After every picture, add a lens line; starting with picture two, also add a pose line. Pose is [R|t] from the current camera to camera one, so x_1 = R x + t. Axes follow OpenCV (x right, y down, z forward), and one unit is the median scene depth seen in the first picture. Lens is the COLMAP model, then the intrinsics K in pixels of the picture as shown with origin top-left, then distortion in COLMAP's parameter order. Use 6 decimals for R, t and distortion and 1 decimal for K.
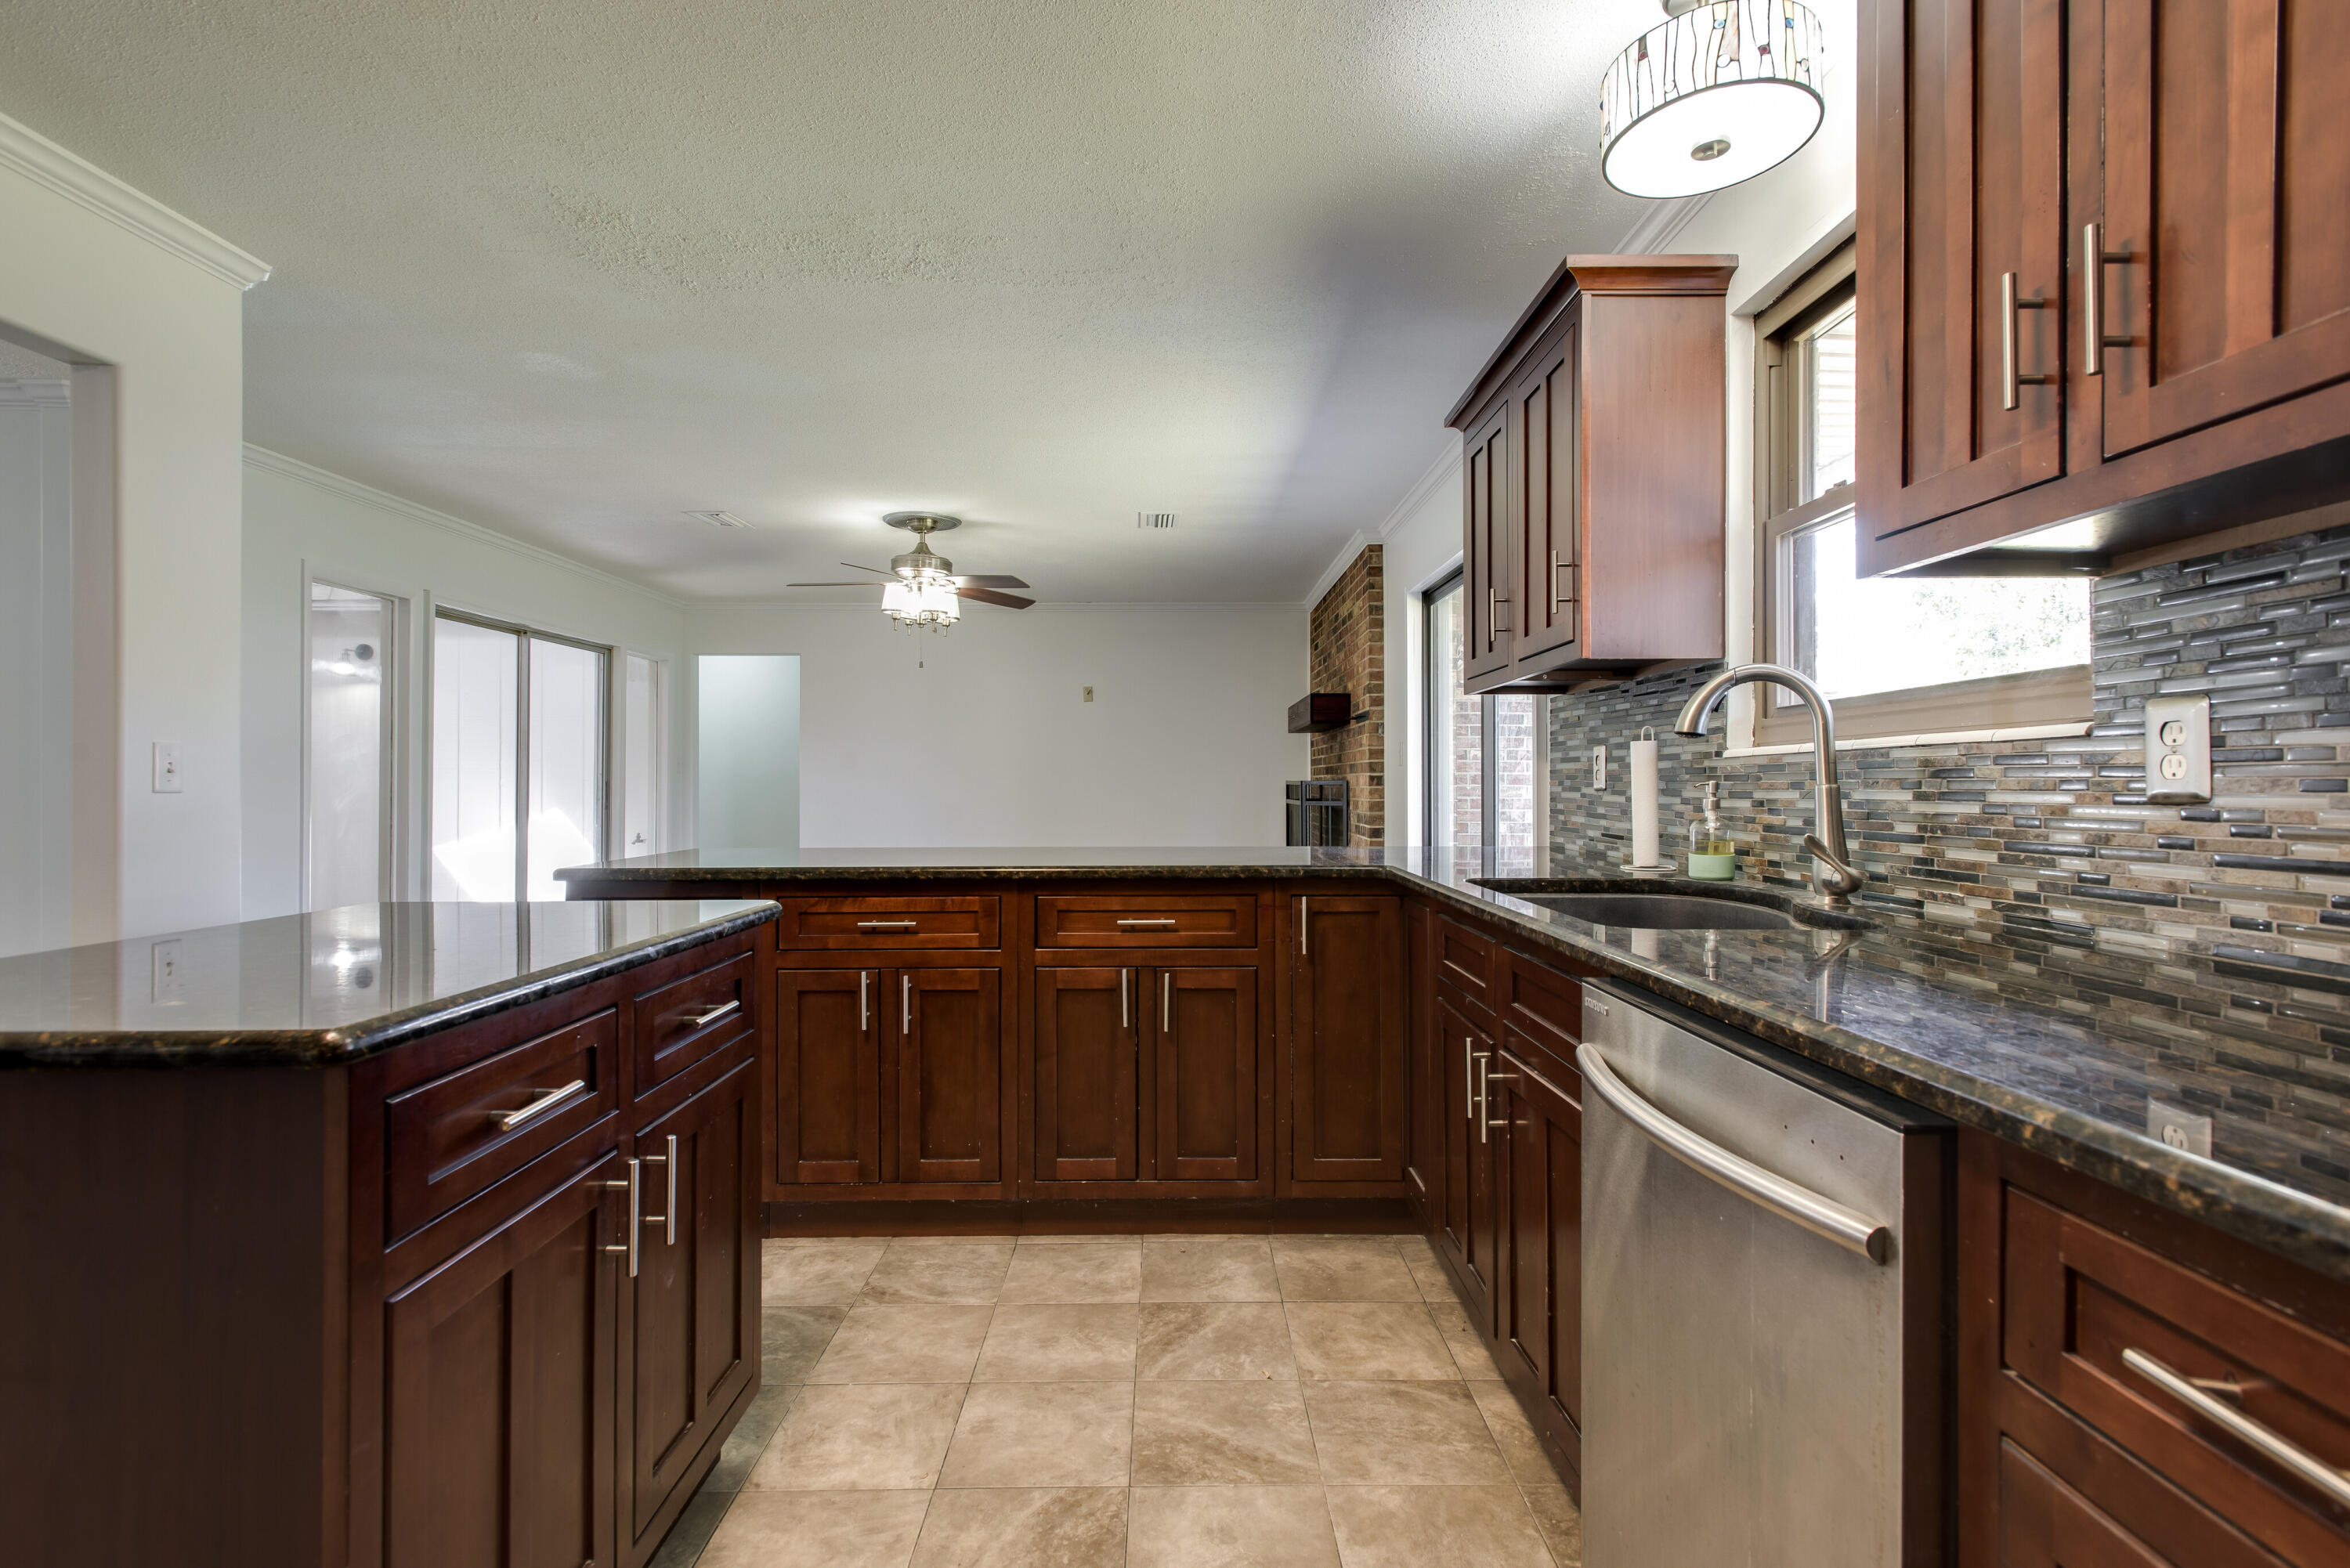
lens RADIAL K [[1096.3, 0, 1182.9], [0, 1096.3, 776.8], [0, 0, 1]] dist [0.014118, -0.001200]
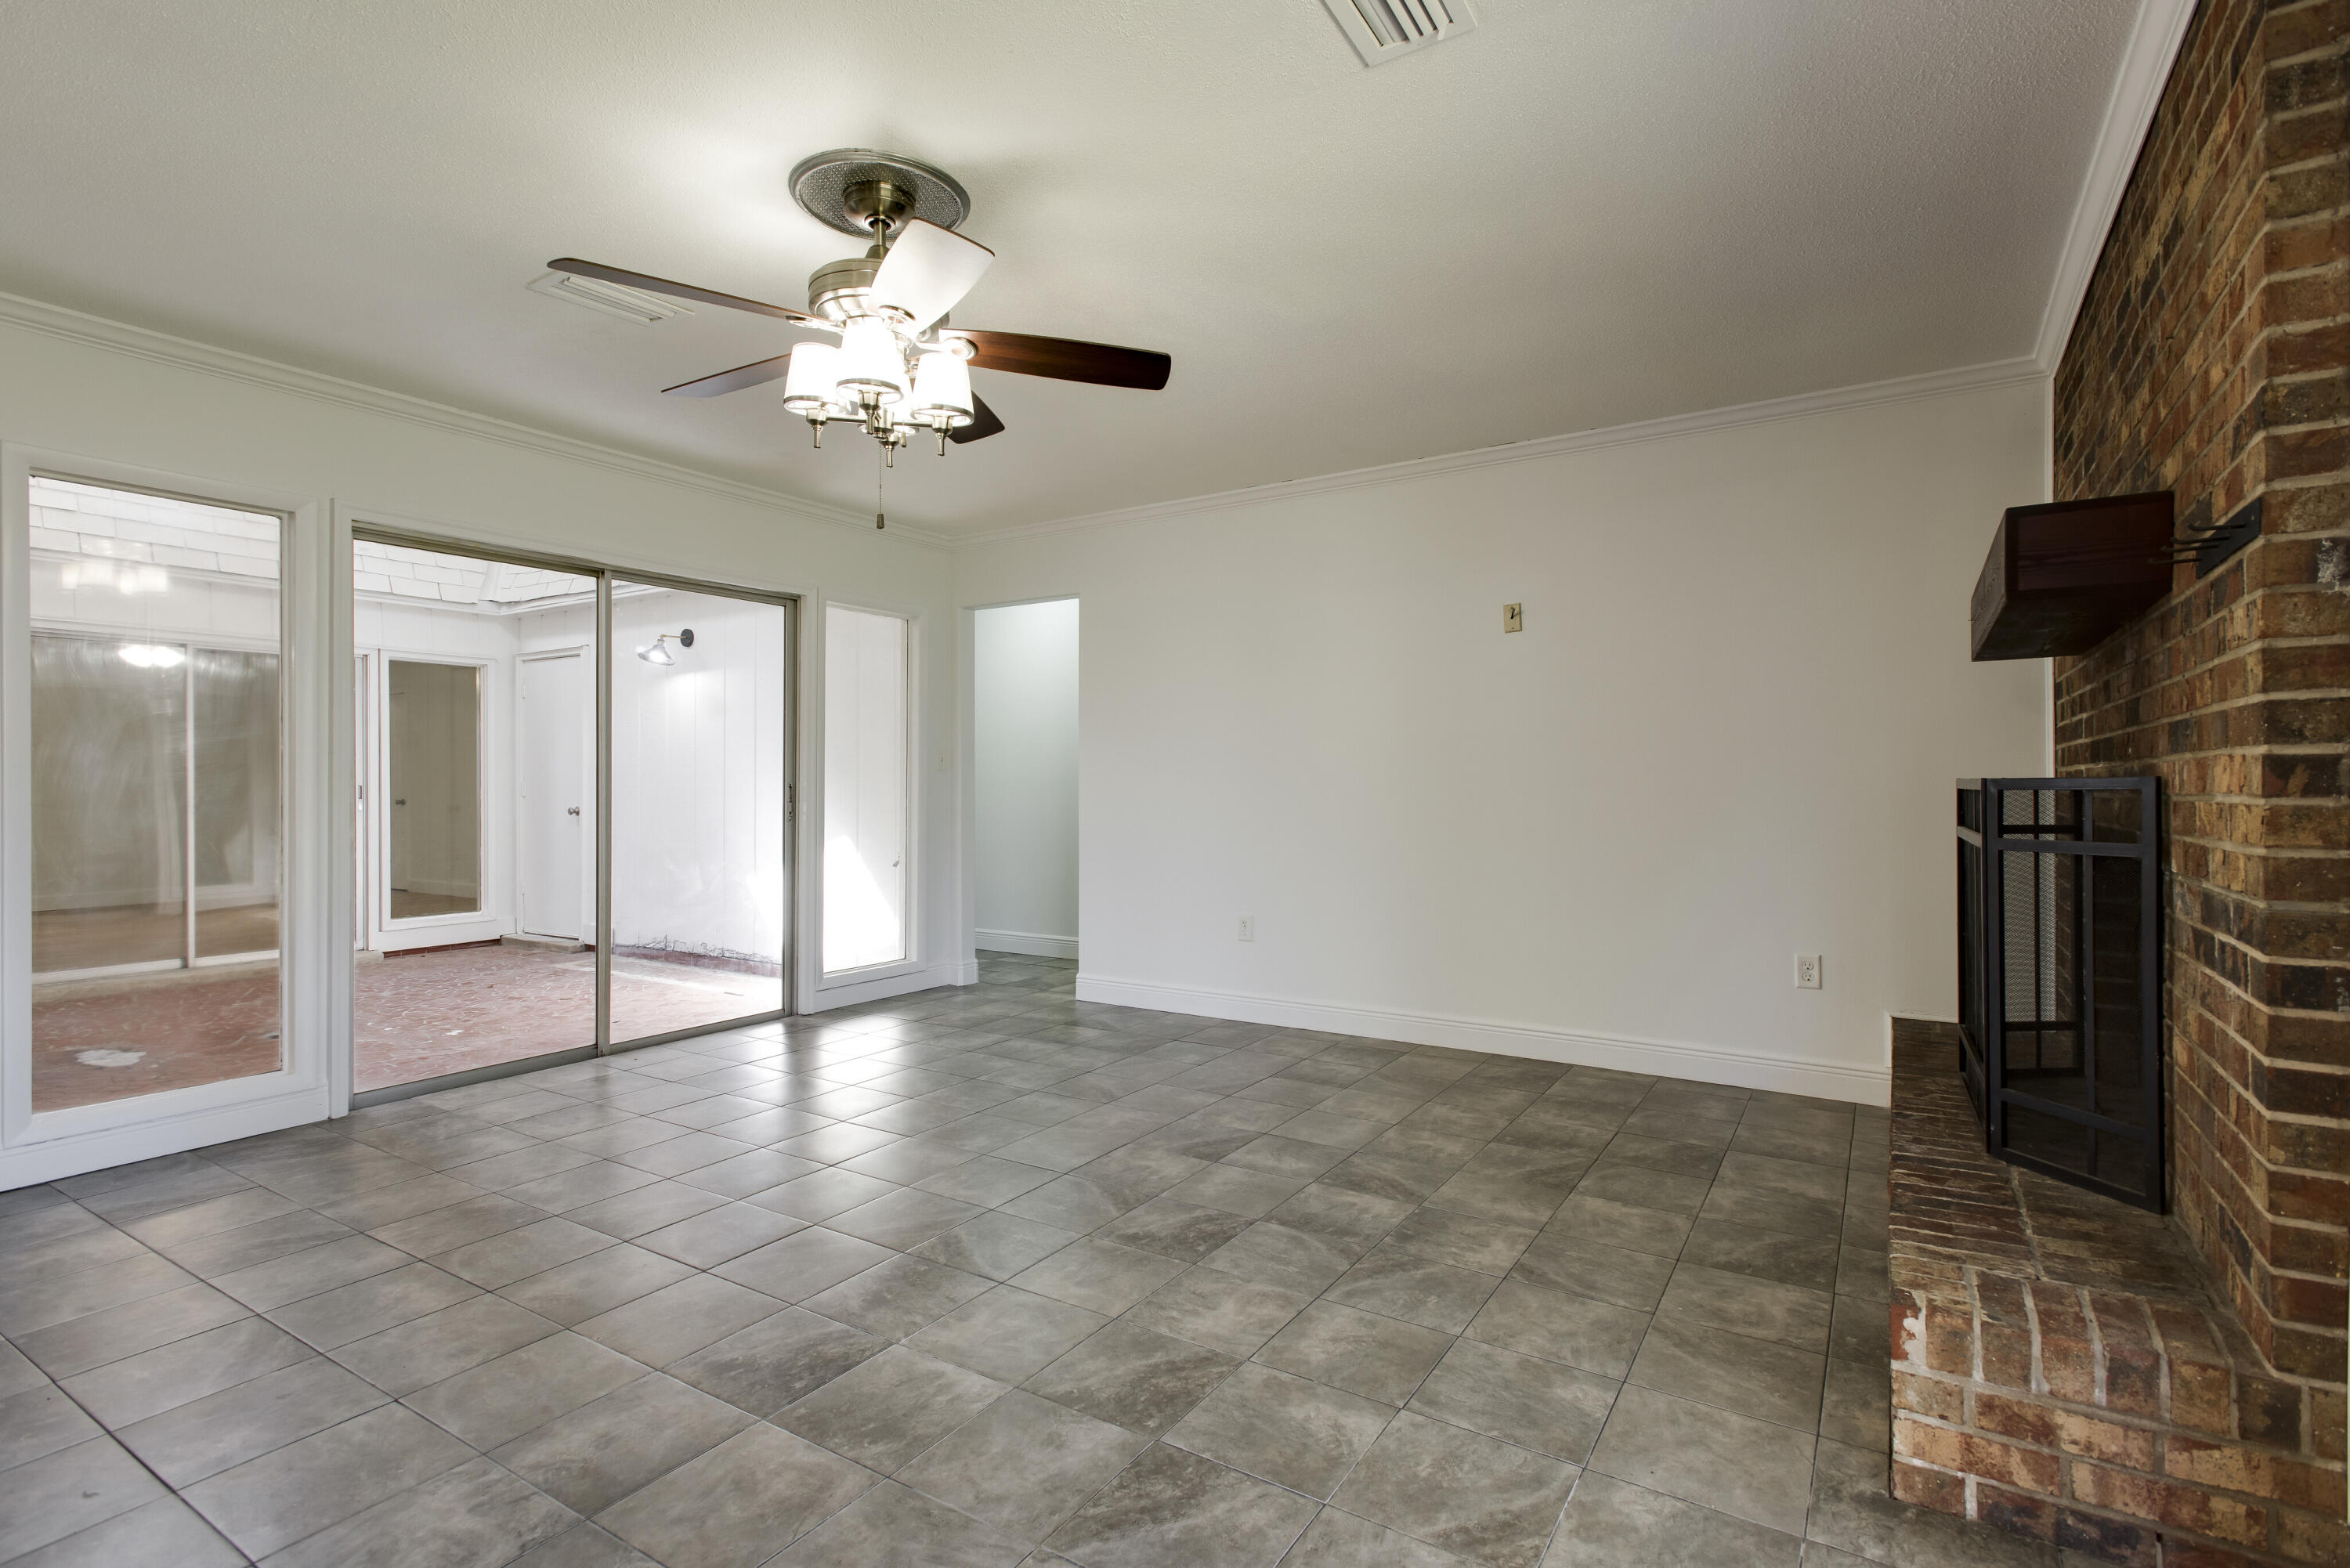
lens RADIAL K [[1096.3, 0, 1177.2], [0, 1096.3, 789.5], [0, 0, 1]] dist [0.014118, -0.001200]
pose [[0.831770, -0.002054, -0.555117, 0.113245], [0.005144, 0.999979, 0.004007, 0.007165], [0.555097, -0.006188, 0.831762, 0.714780]]
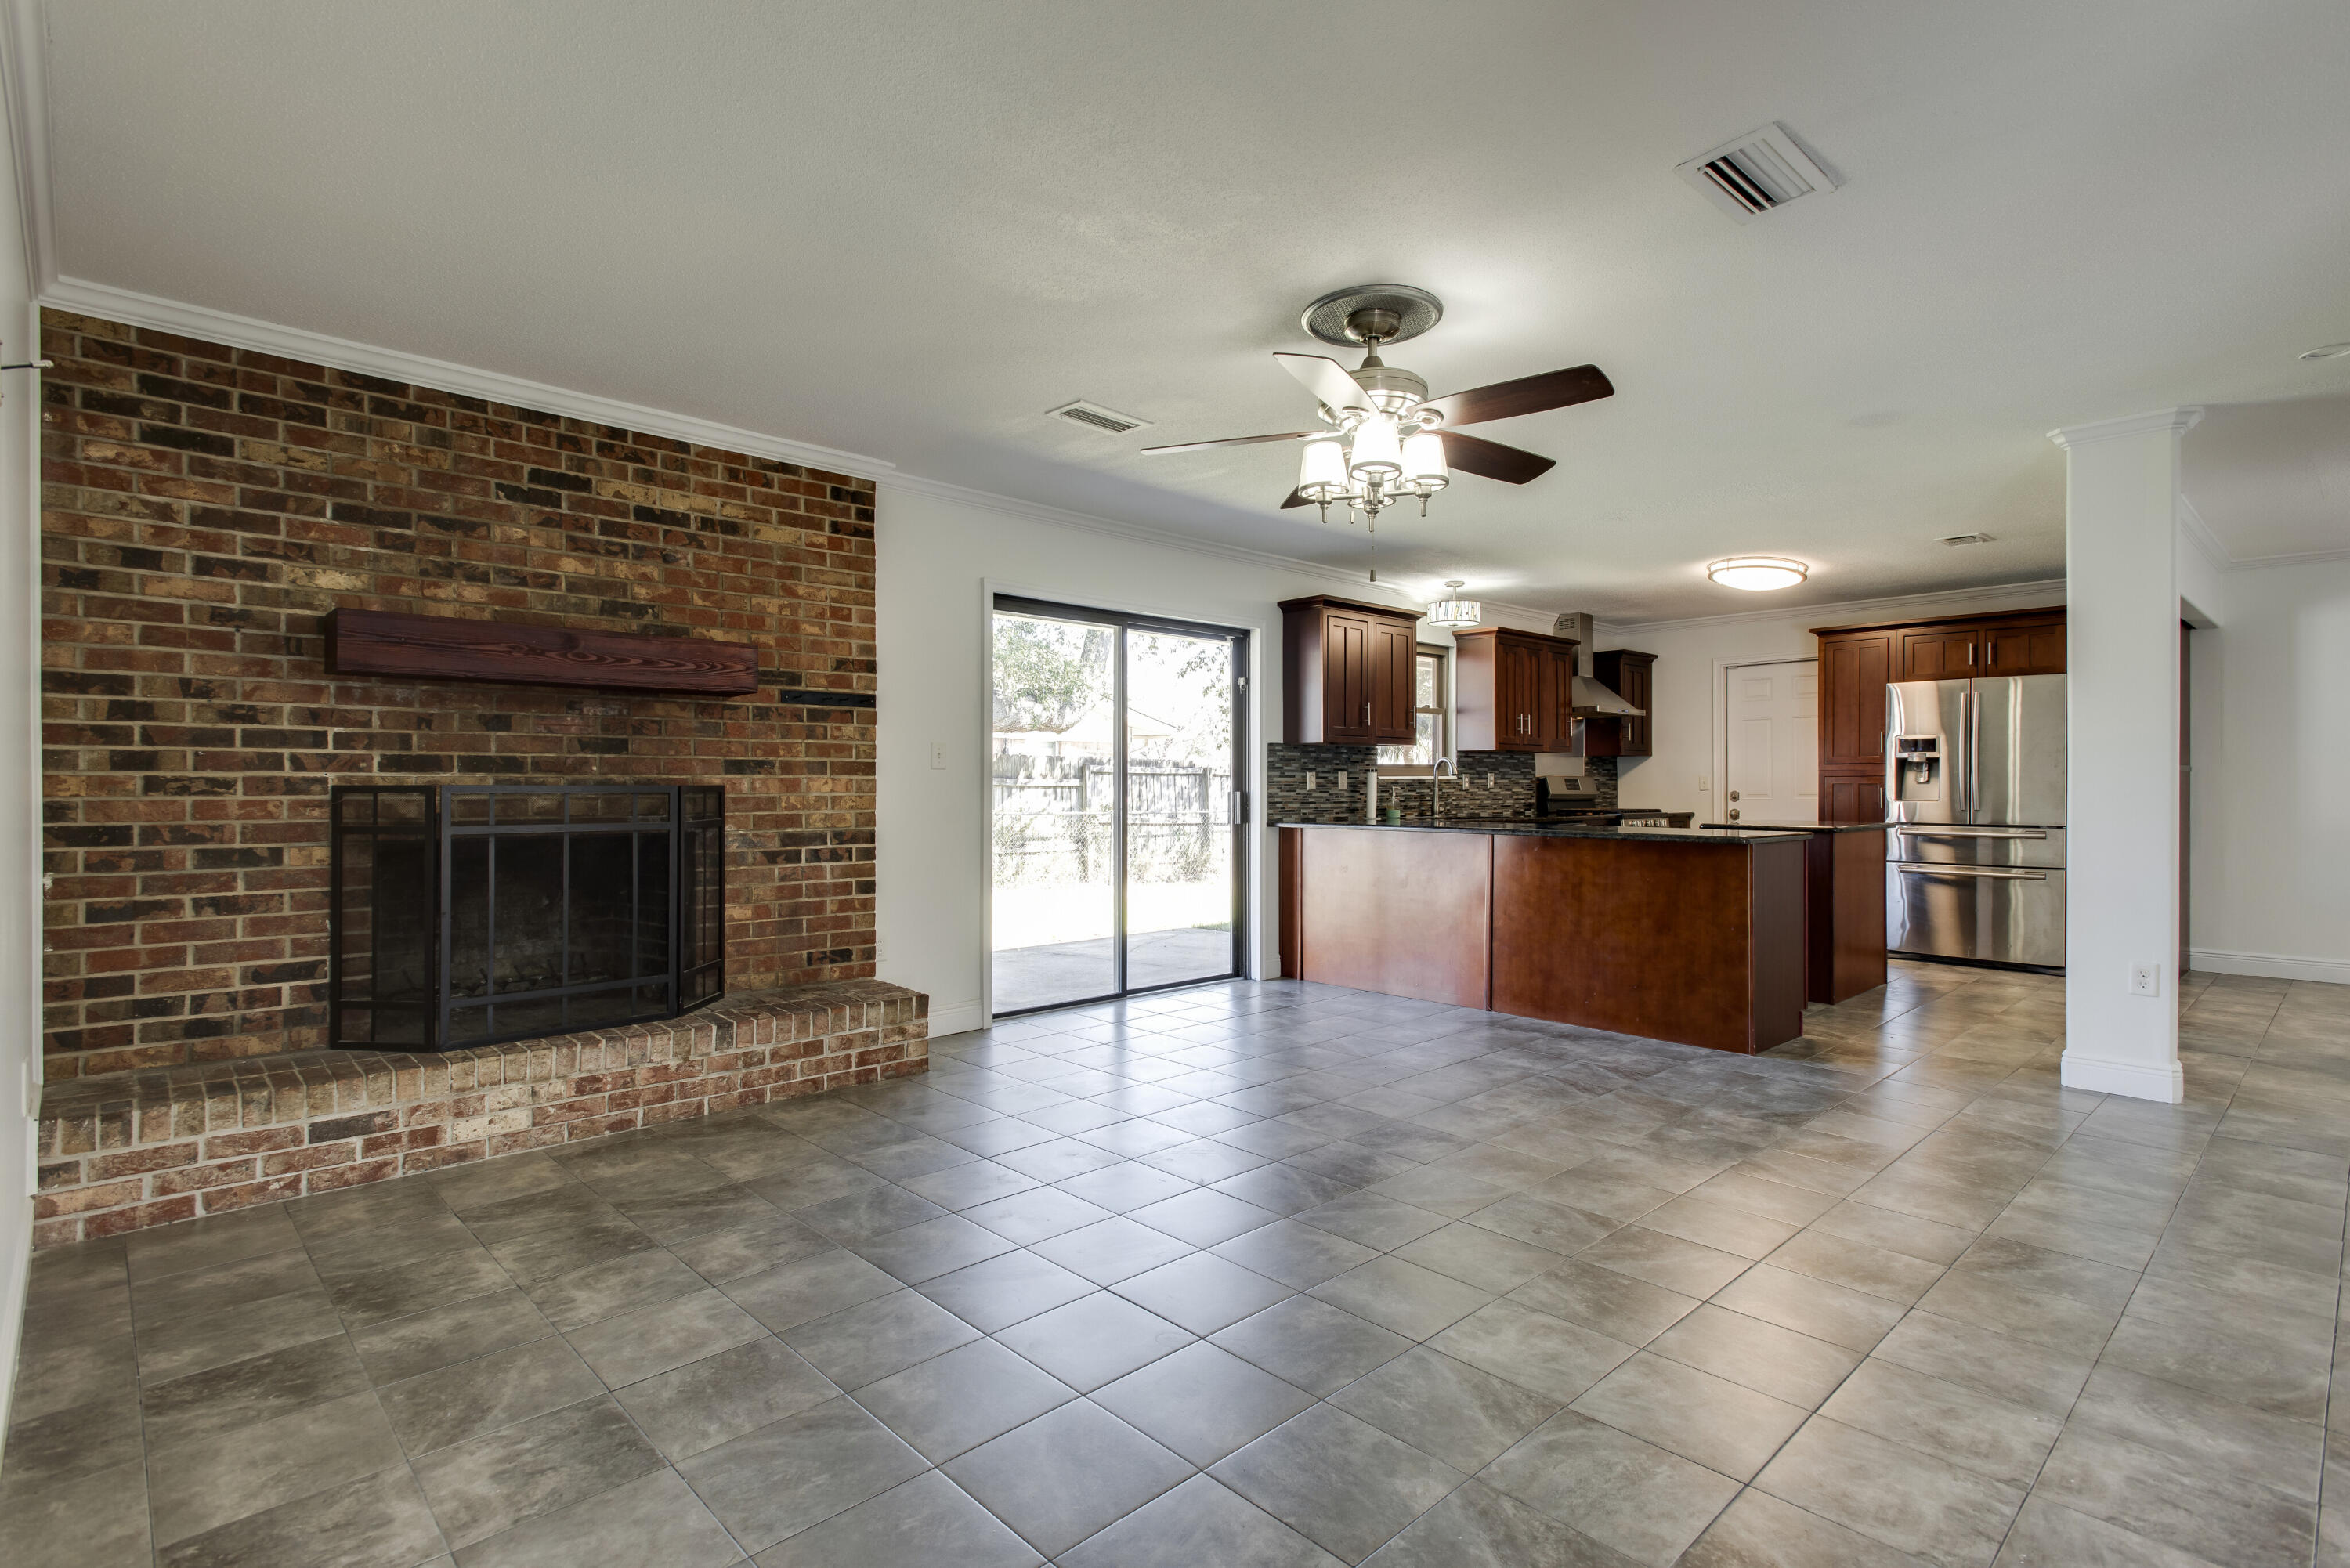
lens RADIAL K [[1107.9, 0, 1161.8], [0, 1107.9, 783.4], [0, 0, 1]] dist [0.020997, -0.003934]
pose [[-0.665865, 0.004059, 0.746061, -0.602950], [-0.002277, 0.999969, -0.007473, 0.007742], [-0.746069, -0.006674, -0.665836, 1.496357]]
